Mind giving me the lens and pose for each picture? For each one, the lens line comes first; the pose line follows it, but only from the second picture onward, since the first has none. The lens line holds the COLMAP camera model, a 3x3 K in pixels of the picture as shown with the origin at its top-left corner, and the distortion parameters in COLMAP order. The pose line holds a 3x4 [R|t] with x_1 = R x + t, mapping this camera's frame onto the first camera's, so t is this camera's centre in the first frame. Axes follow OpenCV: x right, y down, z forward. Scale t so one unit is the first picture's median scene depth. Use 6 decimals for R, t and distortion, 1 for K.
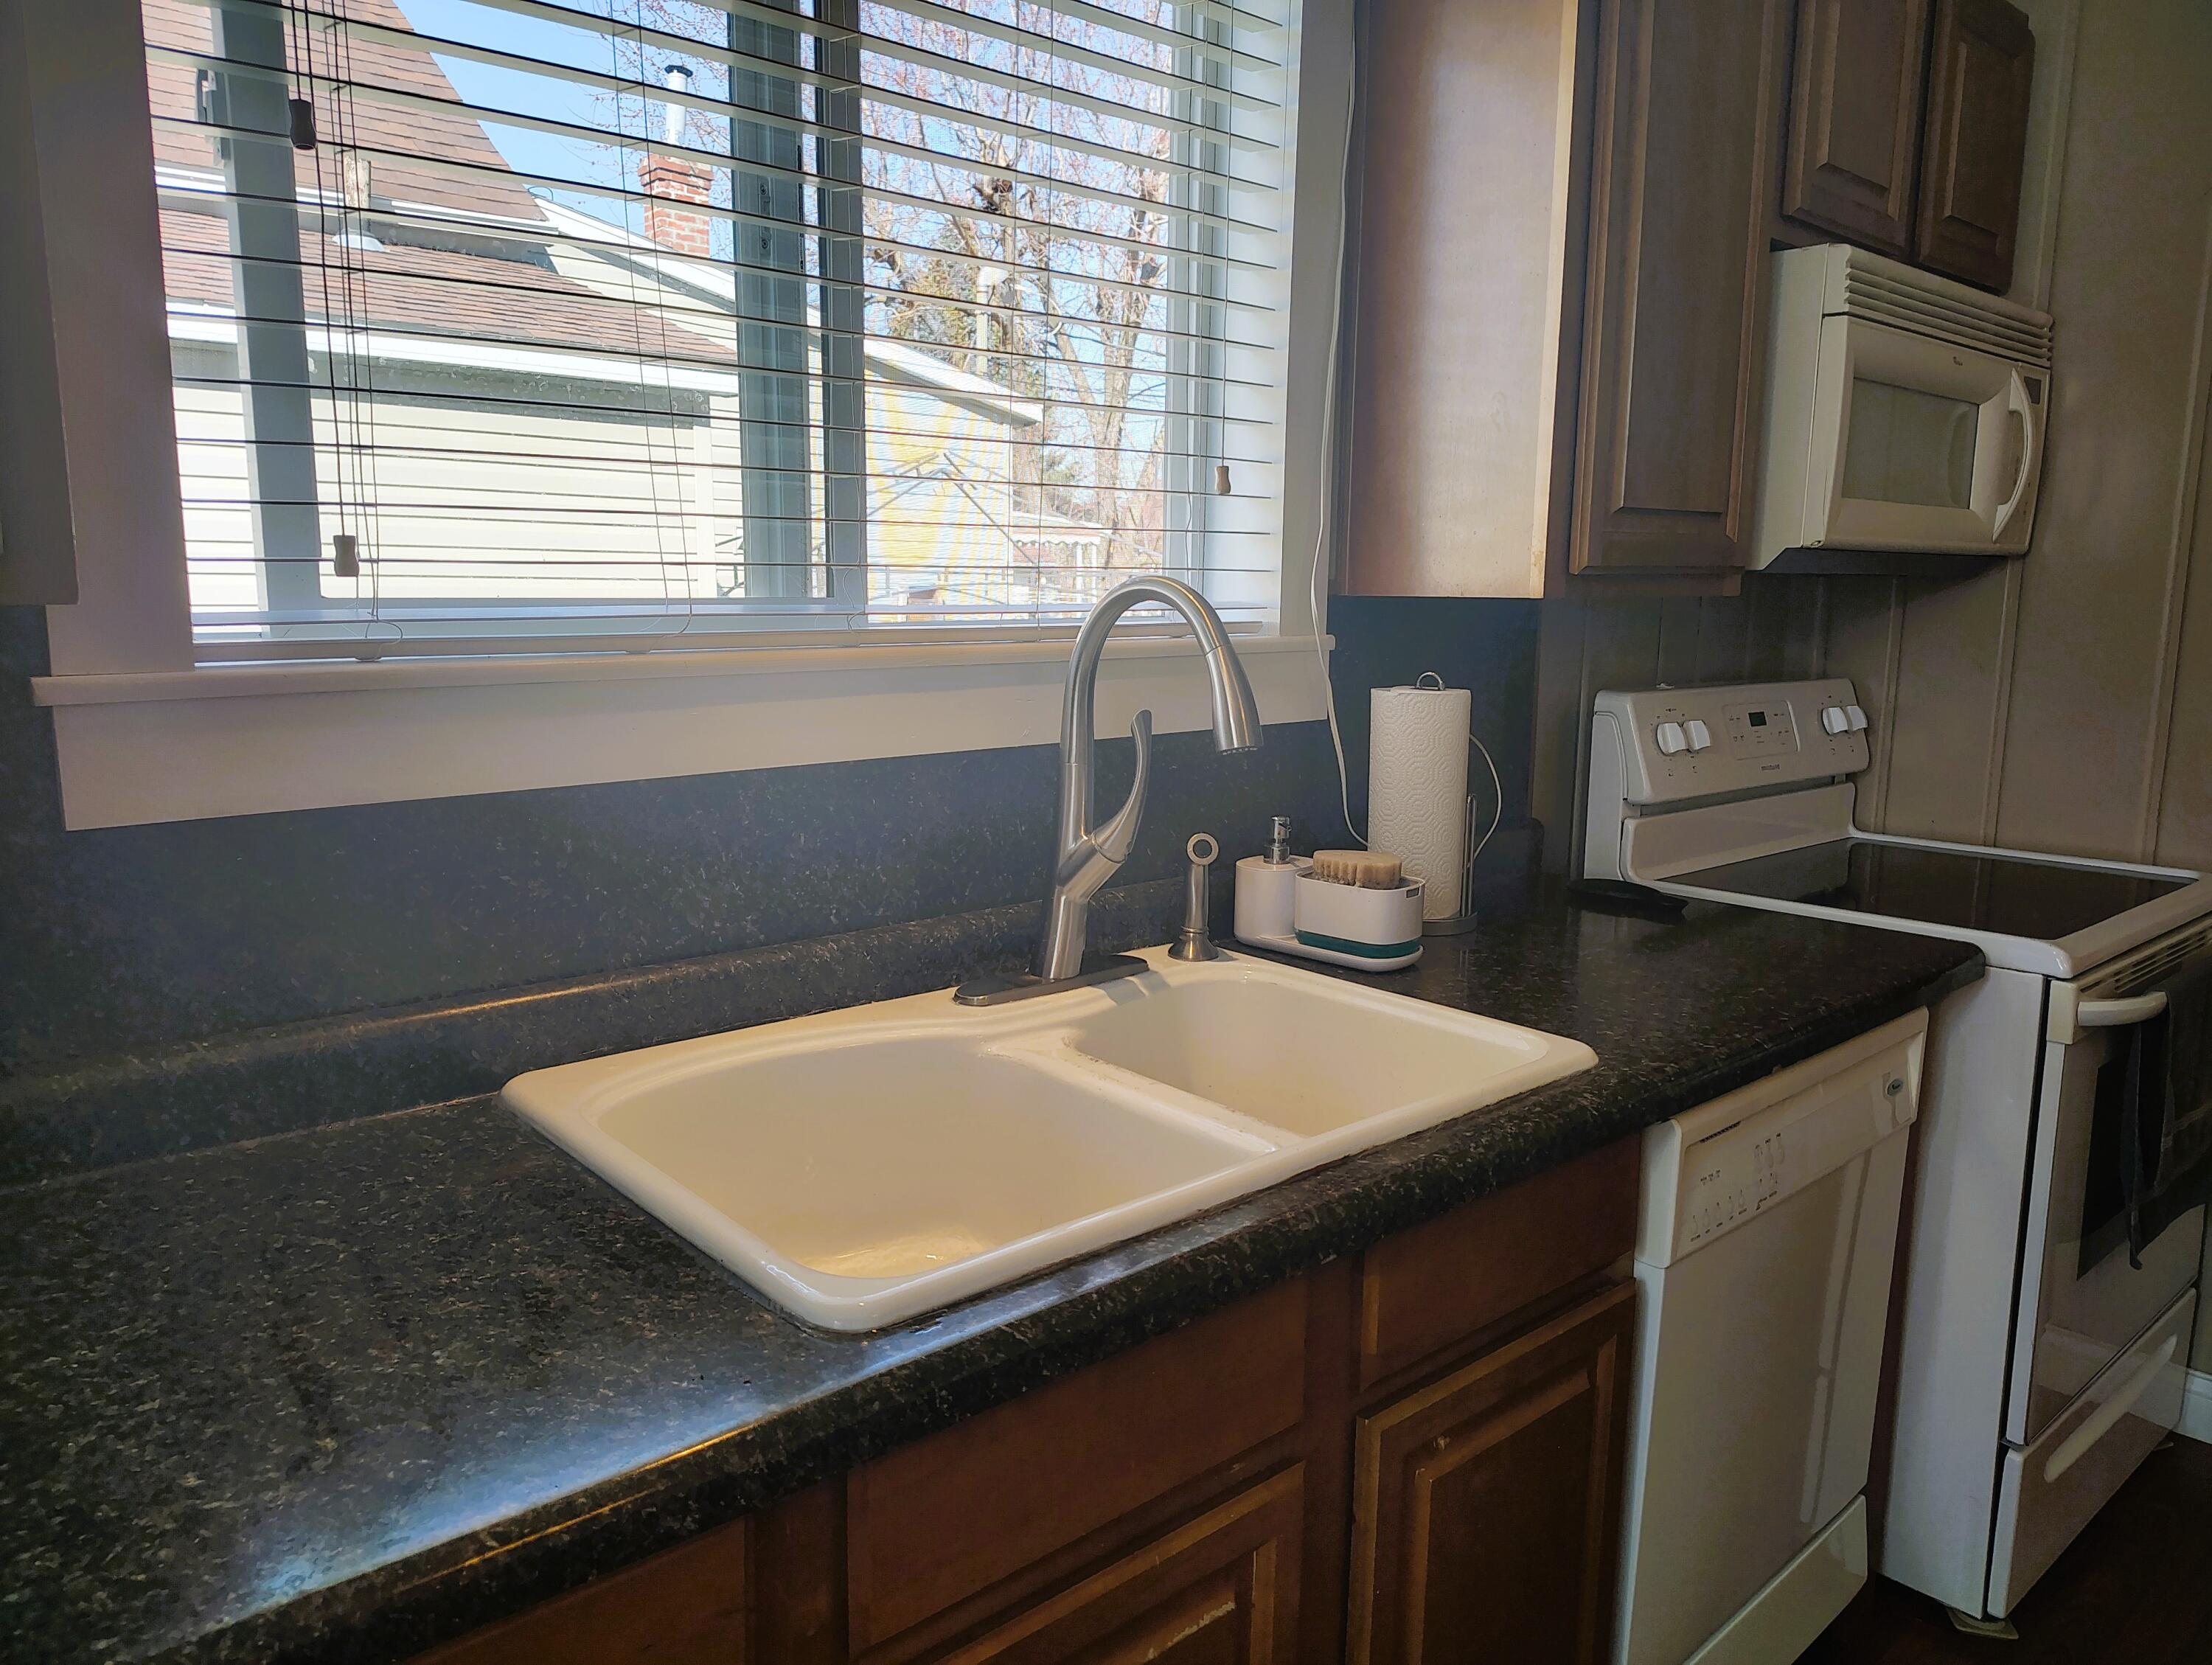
lens RADIAL K [[1537.3, 0, 1091.0], [0, 1537.3, 873.7], [0, 0, 1]] dist [0.042346, -0.033609]
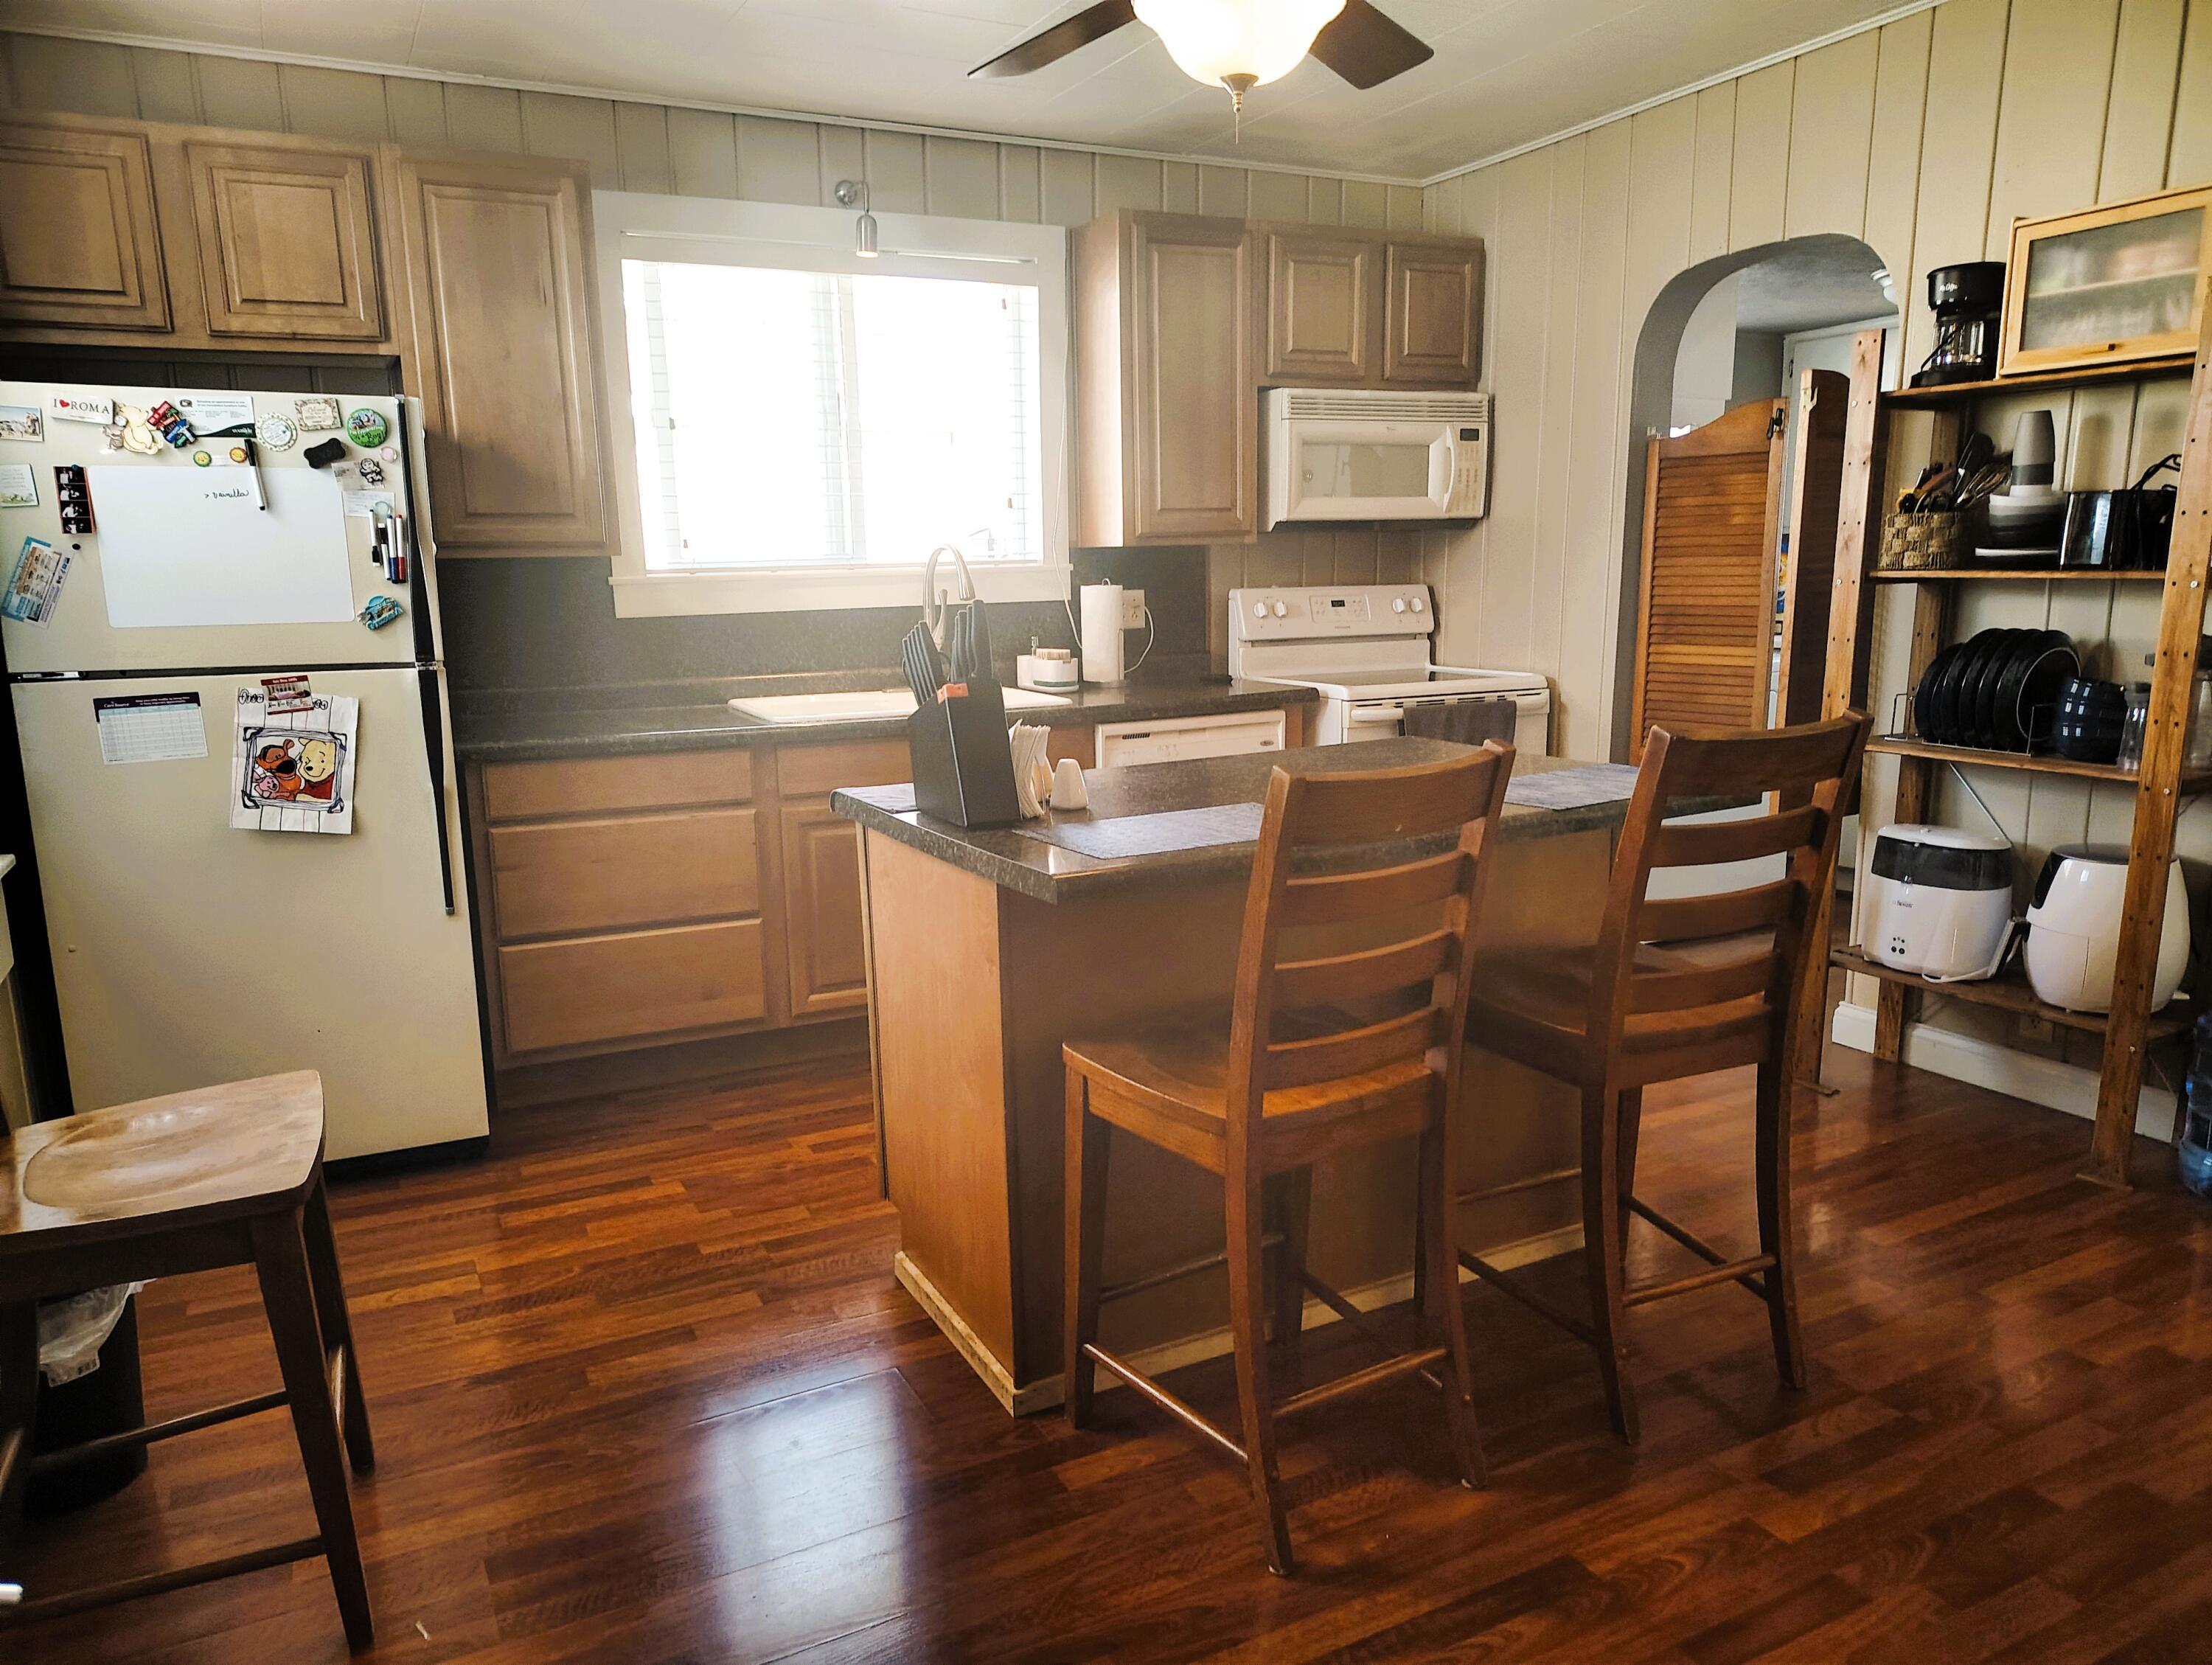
lens RADIAL K [[1537.3, 0, 1091.0], [0, 1537.3, 873.7], [0, 0, 1]] dist [0.042346, -0.033609]
pose [[0.969725, 0.025279, -0.242887, 0.785372], [-0.018875, 0.999411, 0.028661, 0.260618], [0.243469, -0.023208, 0.969631, -1.343676]]
